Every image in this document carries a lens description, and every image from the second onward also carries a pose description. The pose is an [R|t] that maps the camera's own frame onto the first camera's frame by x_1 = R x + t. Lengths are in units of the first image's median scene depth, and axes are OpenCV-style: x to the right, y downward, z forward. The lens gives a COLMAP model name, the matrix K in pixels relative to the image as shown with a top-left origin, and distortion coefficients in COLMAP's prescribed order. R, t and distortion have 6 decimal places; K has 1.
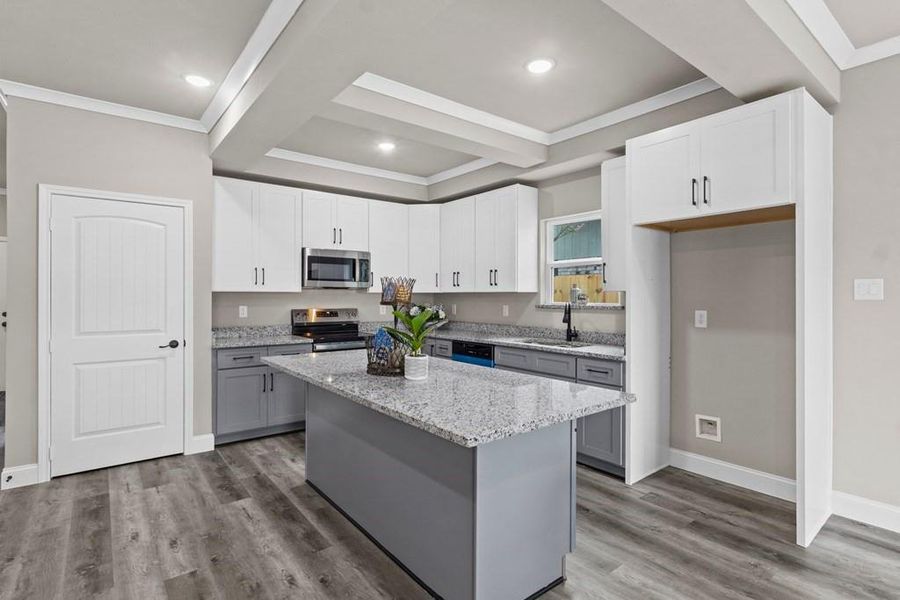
lens RADIAL K [[445.0, 0, 449.6], [0, 445.0, 297.3], [0, 0, 1]] dist [0.003353, -0.000134]
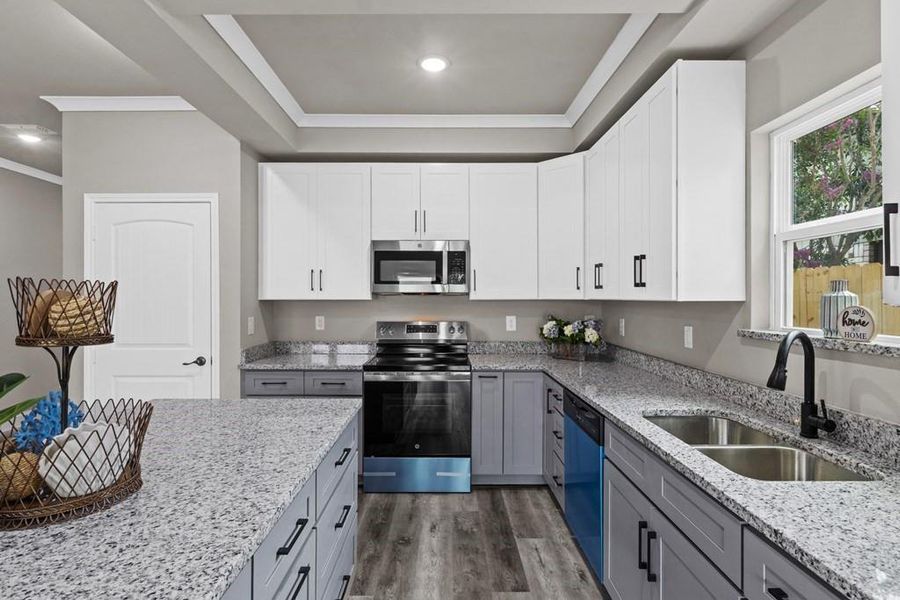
lens RADIAL K [[445.0, 0, 449.6], [0, 445.0, 297.3], [0, 0, 1]] dist [0.003353, -0.000134]
pose [[0.791272, -0.001001, -0.611464, 0.261959], [0.000203, 0.999999, -0.001374, -0.016149], [0.611465, 0.000963, 0.791271, 0.539250]]
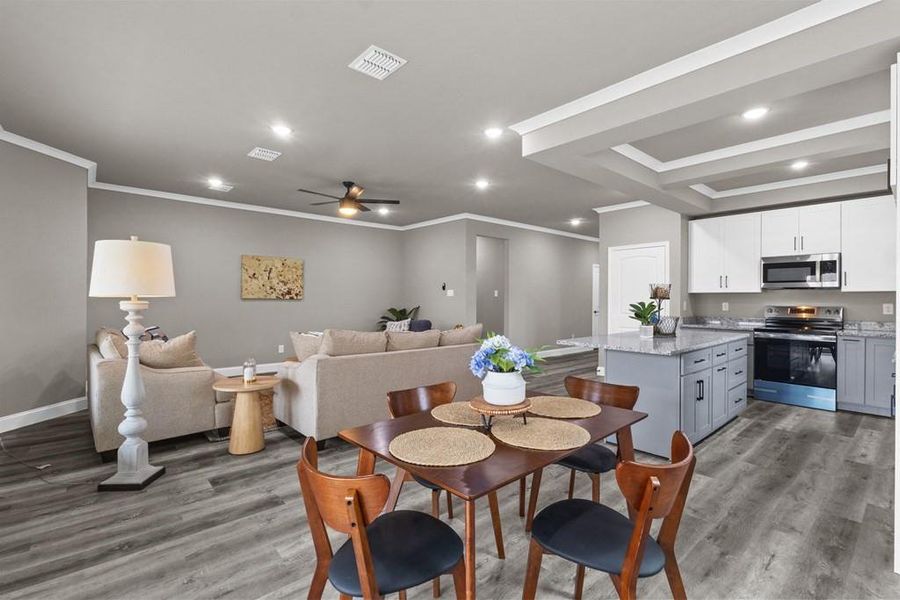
lens RADIAL K [[413.2, 0, 450.0], [0, 413.2, 300.0], [0, 0, 1]] dist [0.002870, 0.000200]
pose [[0.061792, 0.003373, -0.998083, 0.895414], [-0.001801, 0.999993, 0.003268, 0.009670], [0.998087, 0.001595, 0.061798, 0.035080]]
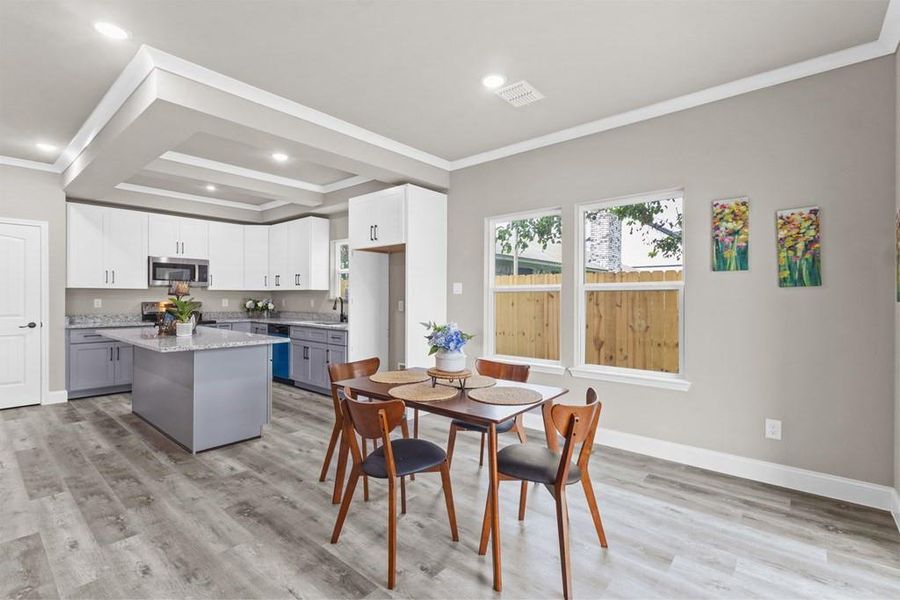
lens RADIAL K [[413.2, 0, 450.0], [0, 413.2, 300.0], [0, 0, 1]] dist [0.002870, 0.000200]
pose [[0.980078, 0.001283, 0.198610, 0.355012], [-0.002401, 0.999983, 0.005392, 0.014542], [-0.198600, -0.005761, 0.980064, -0.463465]]
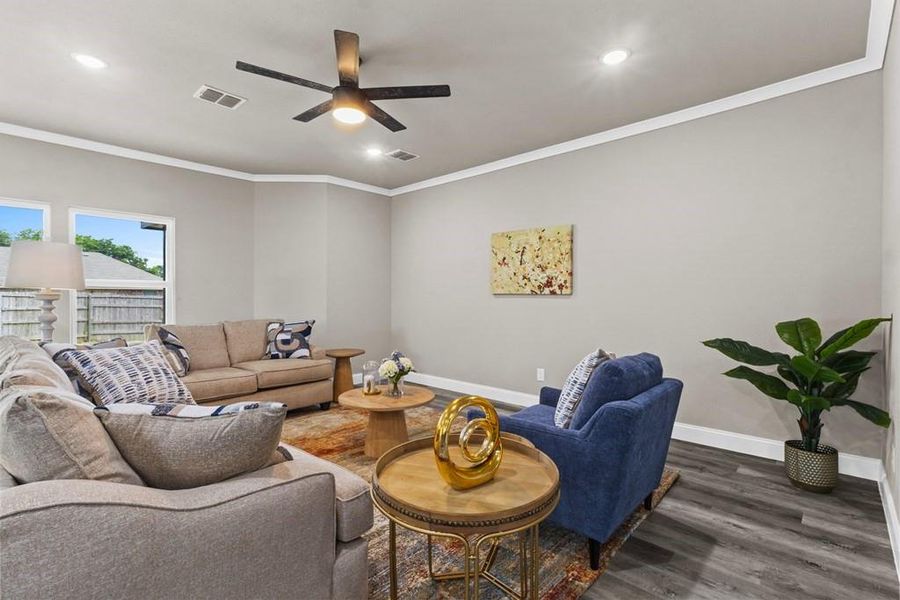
lens RADIAL K [[413.2, 0, 450.0], [0, 413.2, 300.0], [0, 0, 1]] dist [0.002870, 0.000200]
pose [[-0.988498, -0.002058, -0.151222, -0.473612], [-0.002380, 0.999995, 0.001951, 0.026154], [0.151217, 0.002288, -0.988498, 0.470401]]
